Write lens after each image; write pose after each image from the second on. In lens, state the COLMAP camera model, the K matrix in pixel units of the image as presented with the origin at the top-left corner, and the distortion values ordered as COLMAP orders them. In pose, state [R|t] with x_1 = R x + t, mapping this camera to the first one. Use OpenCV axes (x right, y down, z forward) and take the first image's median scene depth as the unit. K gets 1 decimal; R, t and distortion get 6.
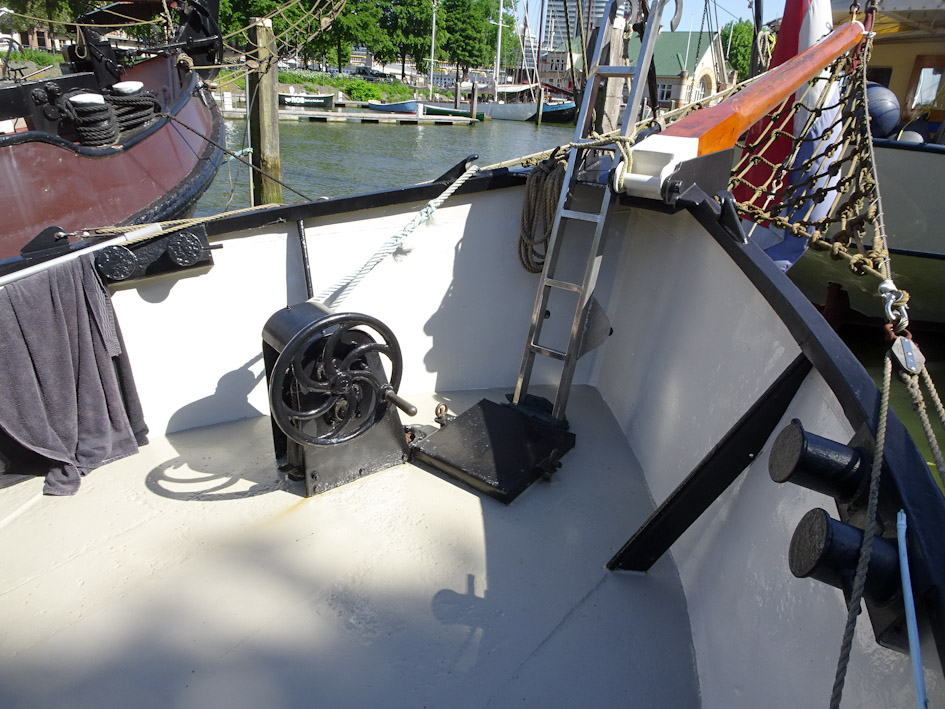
lens RADIAL K [[680.3, 0, 483.5], [0, 680.3, 345.7], [0, 0, 1]] dist [0.015259, -0.010223]
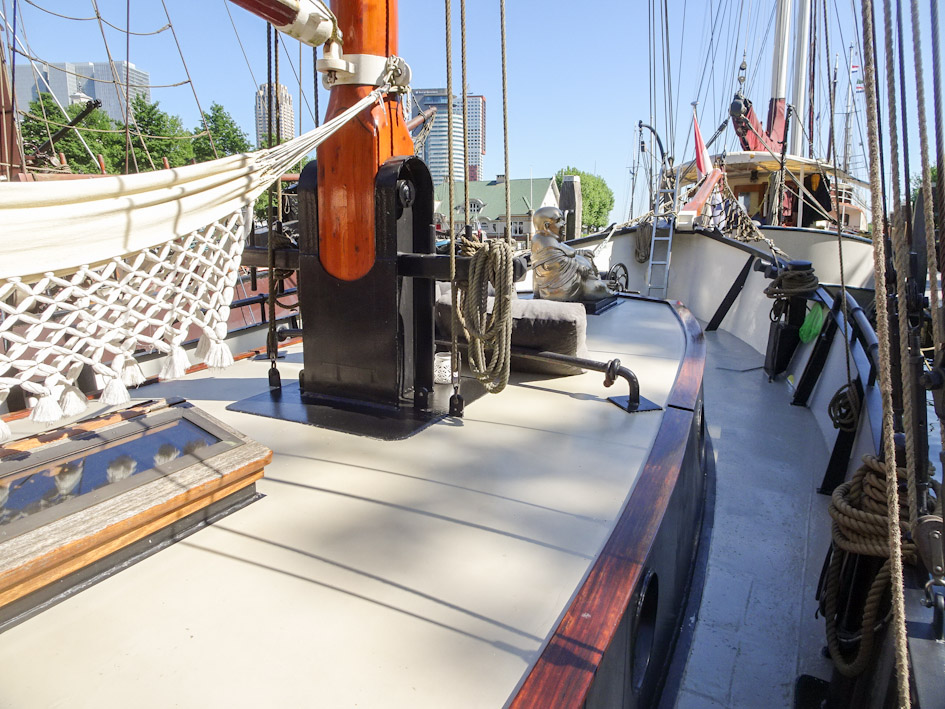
lens RADIAL K [[680.3, 0, 478.9], [0, 680.3, 353.9], [0, 0, 1]] dist [0.015259, -0.010223]
pose [[0.975665, -0.094340, 0.197932, -0.080438], [0.129301, 0.976594, -0.171889, 0.044778], [-0.177083, 0.193299, 0.965027, -0.102477]]
